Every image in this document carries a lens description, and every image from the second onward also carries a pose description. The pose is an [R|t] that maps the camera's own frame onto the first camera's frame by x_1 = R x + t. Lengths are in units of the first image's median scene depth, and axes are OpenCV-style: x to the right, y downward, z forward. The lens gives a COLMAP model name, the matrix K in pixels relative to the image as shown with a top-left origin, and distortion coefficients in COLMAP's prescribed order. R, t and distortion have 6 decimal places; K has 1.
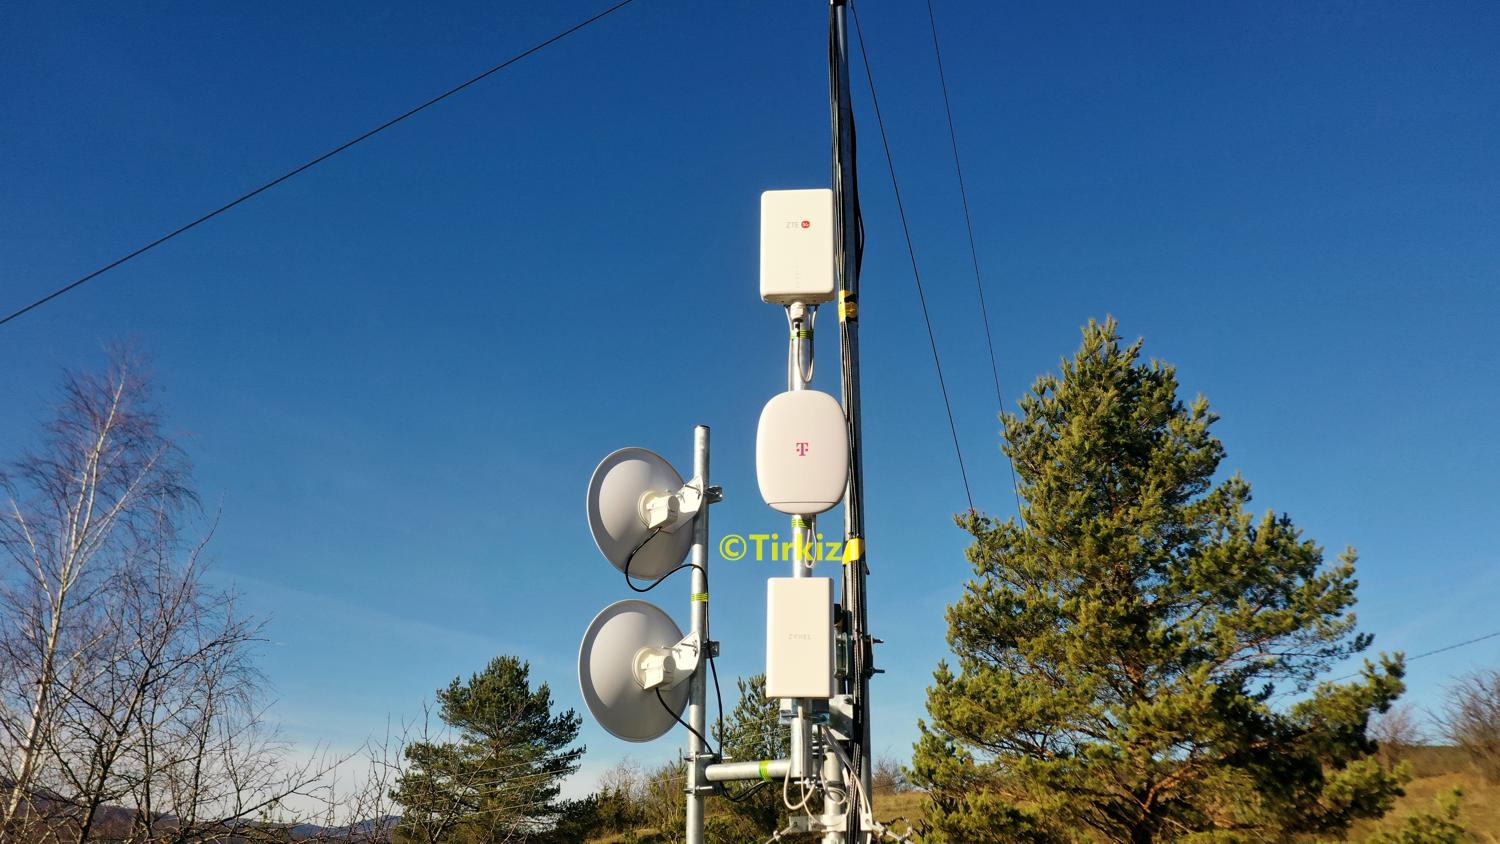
lens RADIAL K [[1173.5, 0, 770.9], [0, 1173.5, 424.6], [0, 0, 1]] dist [-0.013520, -0.002715]
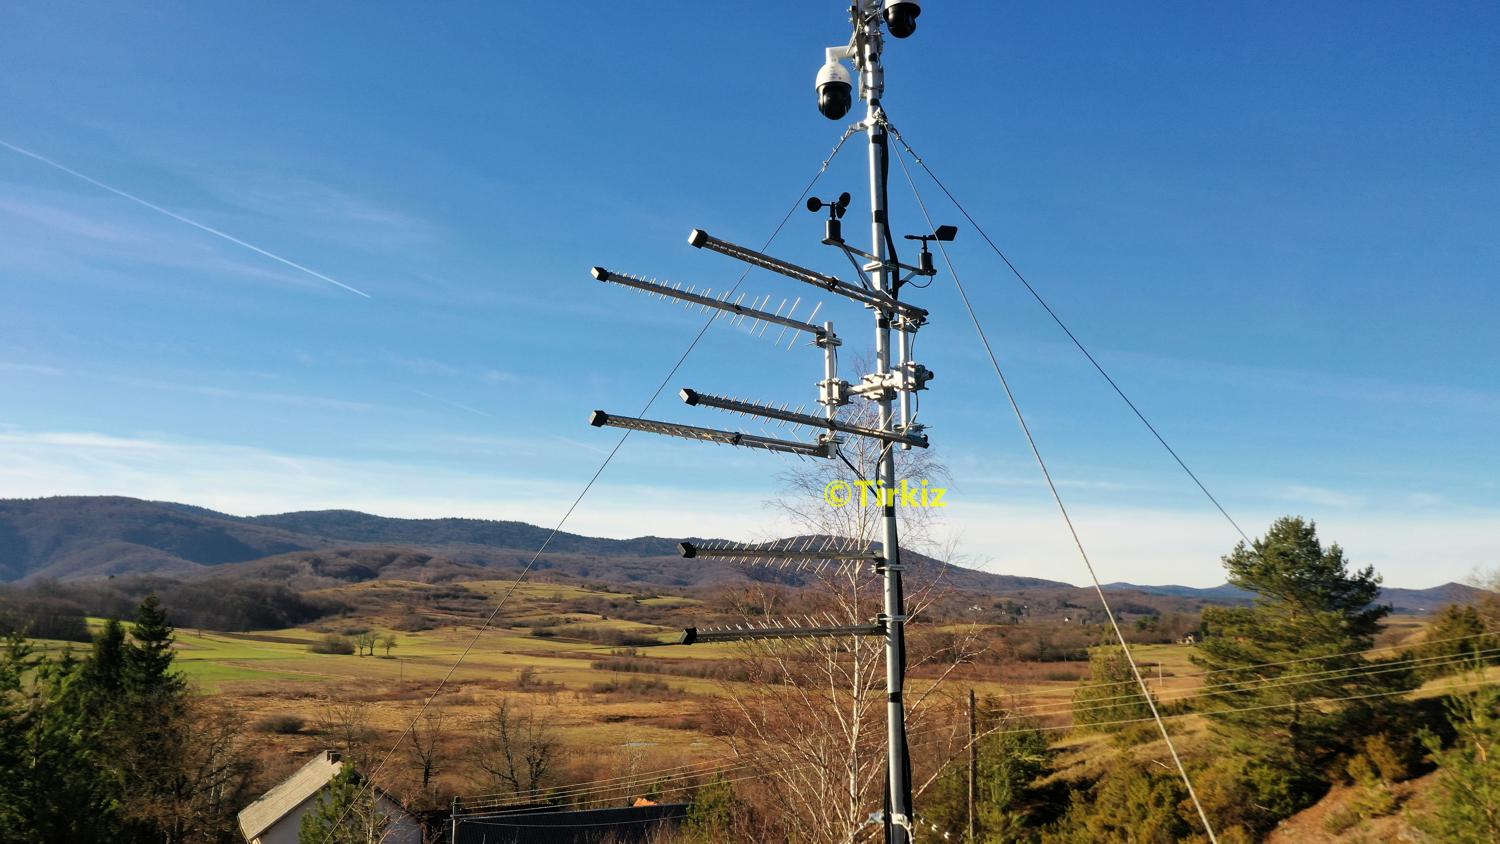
lens RADIAL K [[1173.5, 0, 768.3], [0, 1173.5, 422.9], [0, 0, 1]] dist [-0.013520, -0.002715]
pose [[0.769900, -0.110821, -0.628469, 0.174573], [0.226924, 0.967983, 0.107303, -0.228945], [0.596456, -0.225227, 0.770398, 0.011400]]
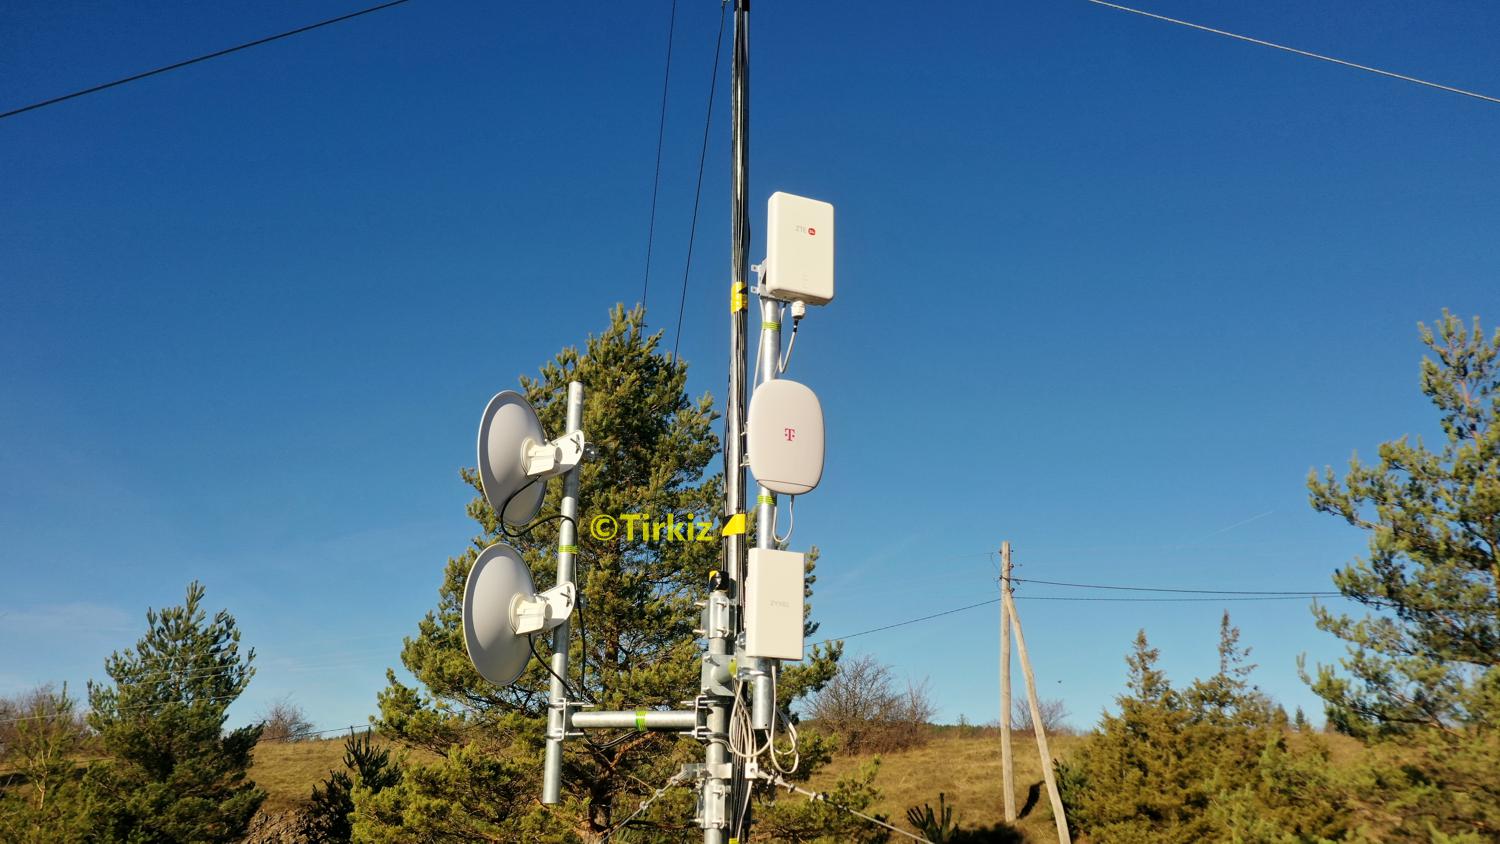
lens RADIAL K [[1173.5, 0, 759.1], [0, 1173.5, 434.6], [0, 0, 1]] dist [-0.013520, -0.002715]
pose [[0.881633, 0.154279, 0.446007, -0.075040], [-0.173164, 0.984892, 0.001612, 0.003602], [-0.439020, -0.078654, 0.895028, 0.004238]]
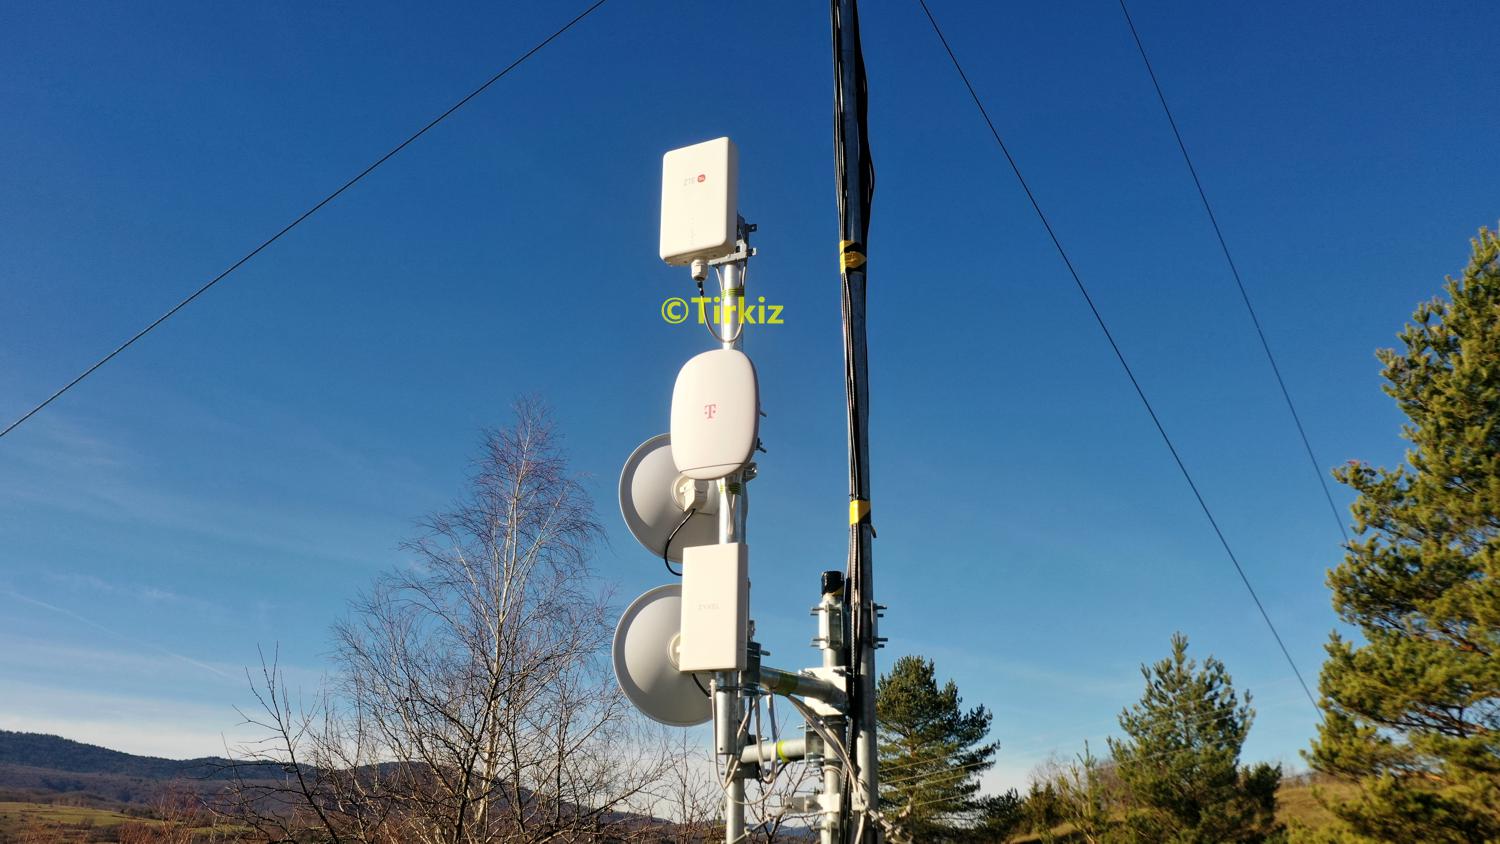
lens RADIAL K [[1173.5, 0, 774.7], [0, 1173.5, 434.6], [0, 0, 1]] dist [-0.013520, -0.002715]
pose [[0.936748, -0.119420, -0.329001, 0.059322], [0.122740, 0.992381, -0.010740, 0.008567], [0.327776, -0.030321, 0.944269, 0.017731]]
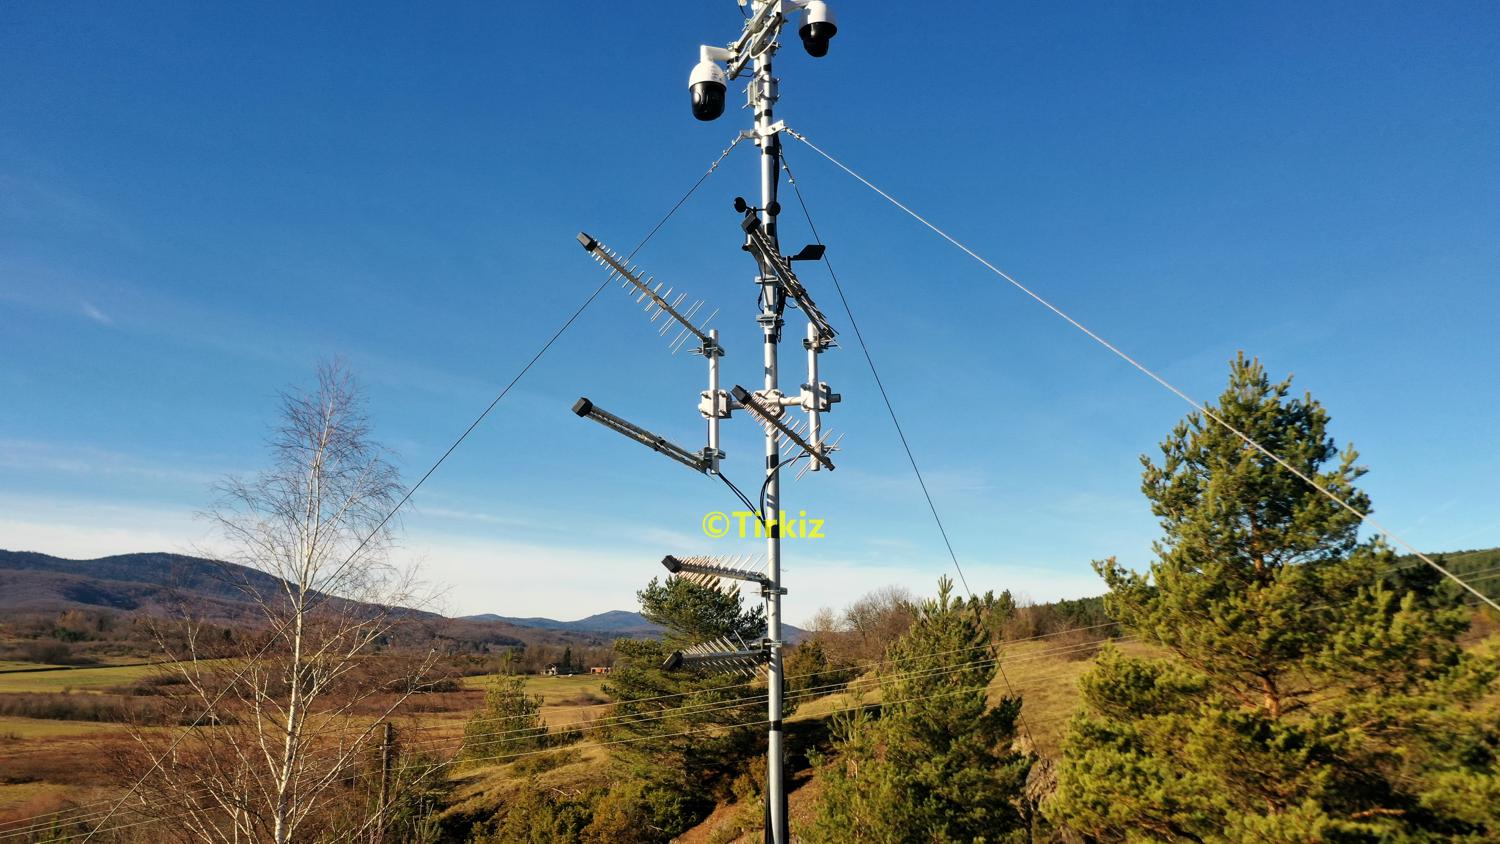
lens RADIAL K [[1173.5, 0, 767.5], [0, 1173.5, 426.7], [0, 0, 1]] dist [-0.013520, -0.002715]
pose [[0.984986, -0.031719, -0.169694, 0.060150], [0.059319, 0.985310, 0.160143, -0.240041], [0.162121, -0.167805, 0.972398, -0.021835]]
